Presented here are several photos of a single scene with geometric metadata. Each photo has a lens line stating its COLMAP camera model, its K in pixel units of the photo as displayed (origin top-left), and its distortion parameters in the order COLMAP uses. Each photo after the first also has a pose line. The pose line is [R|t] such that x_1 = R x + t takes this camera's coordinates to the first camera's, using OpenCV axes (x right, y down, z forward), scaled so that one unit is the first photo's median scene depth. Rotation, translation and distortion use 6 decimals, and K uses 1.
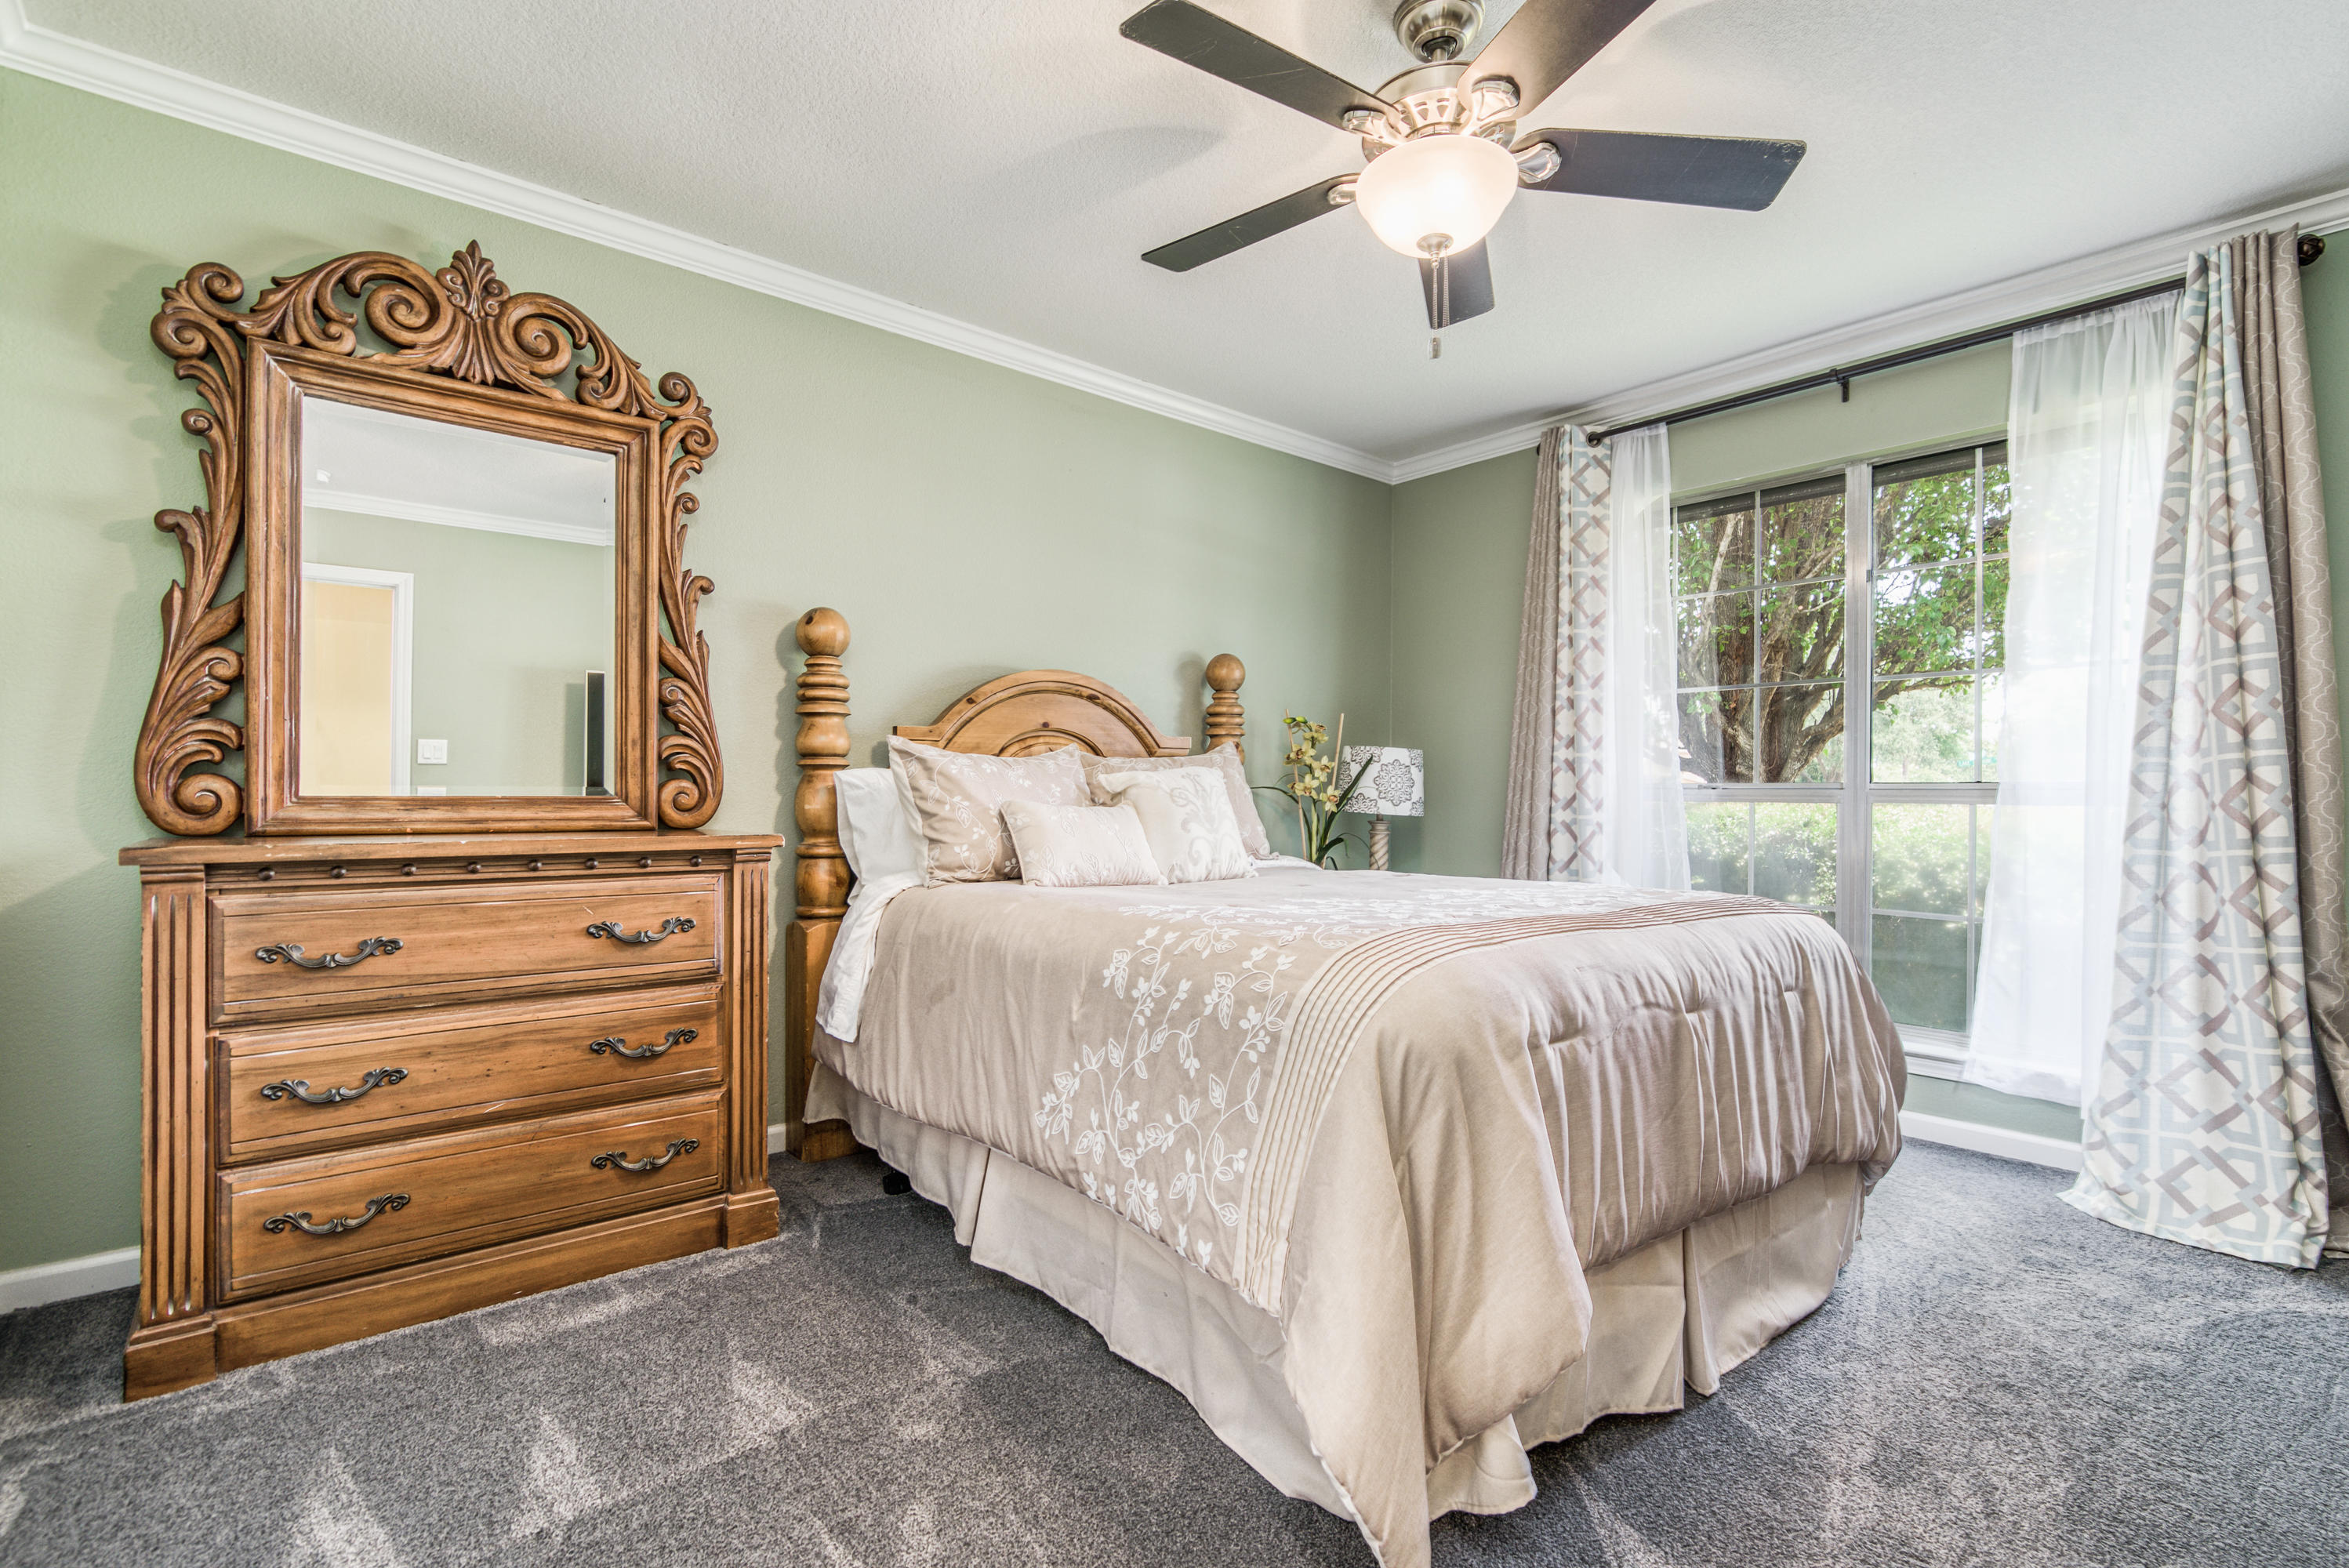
lens RADIAL K [[1074.0, 0, 1187.1], [0, 1074.0, 774.3], [0, 0, 1]] dist [-0.006387, 0.002442]
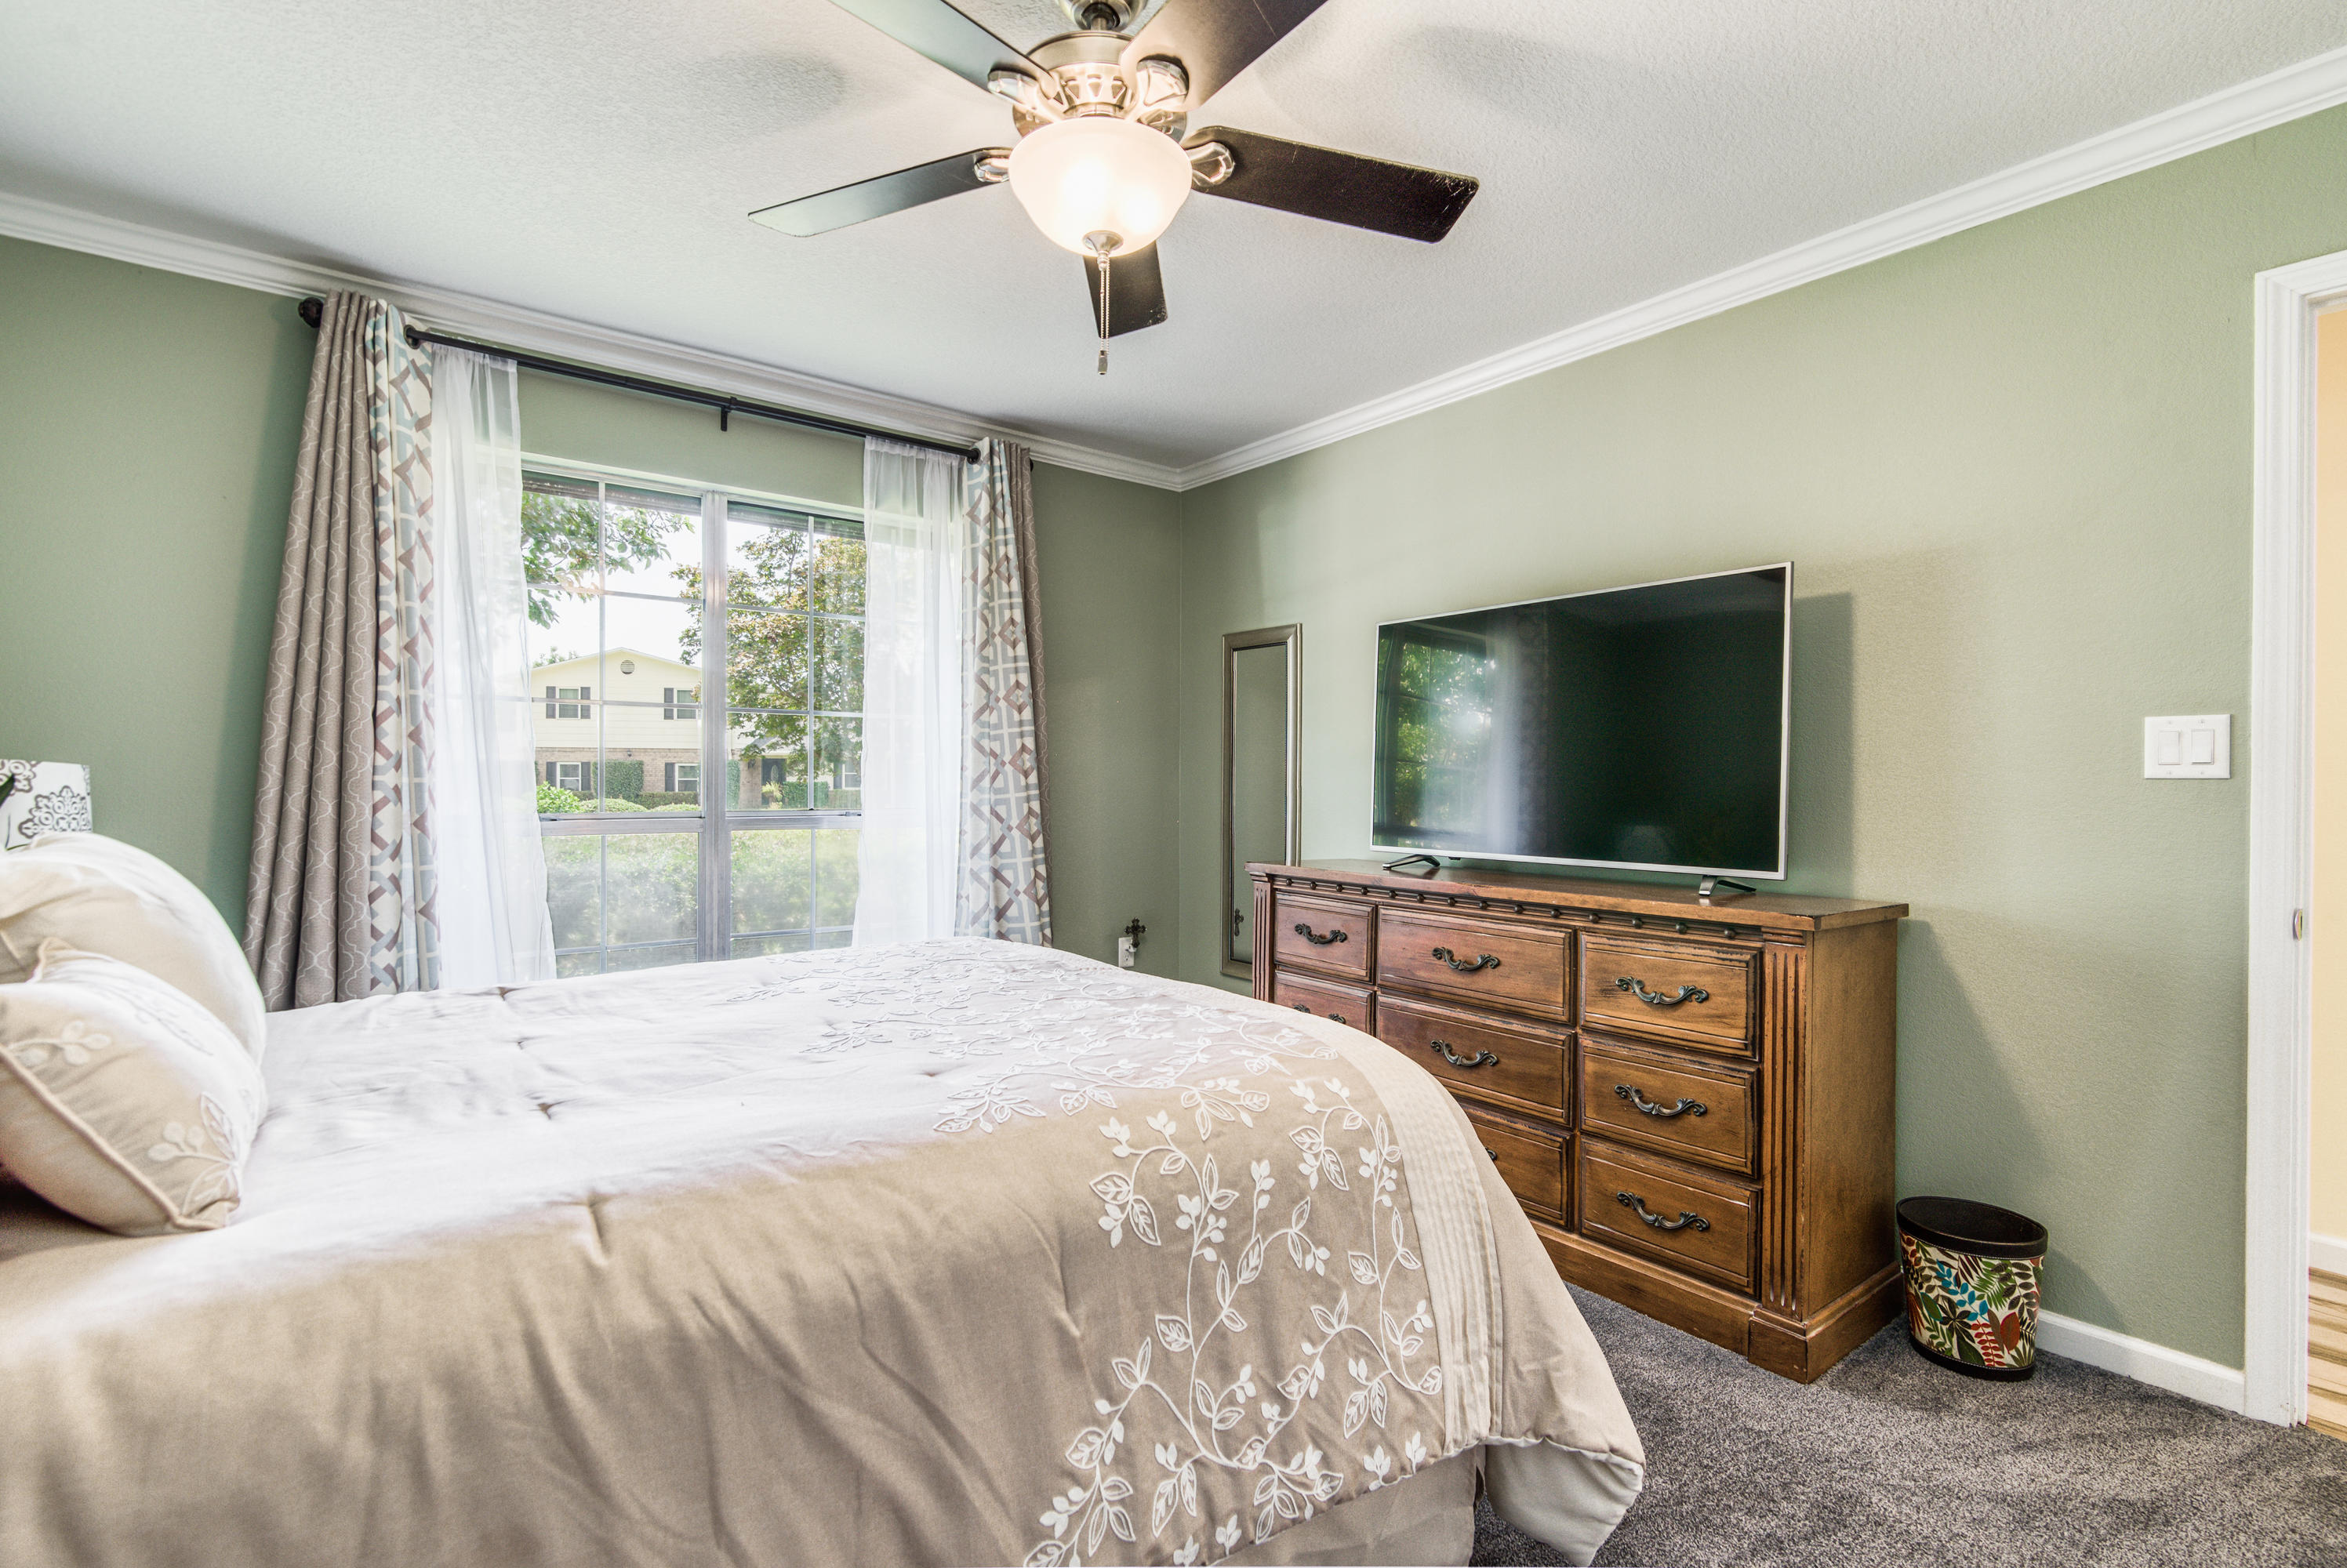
lens RADIAL K [[1073.0, 0, 1191.2], [0, 1073.0, 786.7], [0, 0, 1]] dist [-0.006387, 0.002442]
pose [[0.029474, -0.010409, 0.999511, -0.424506], [-0.020918, 0.999720, 0.011028, -0.041405], [-0.999347, -0.021233, 0.029248, 0.599238]]
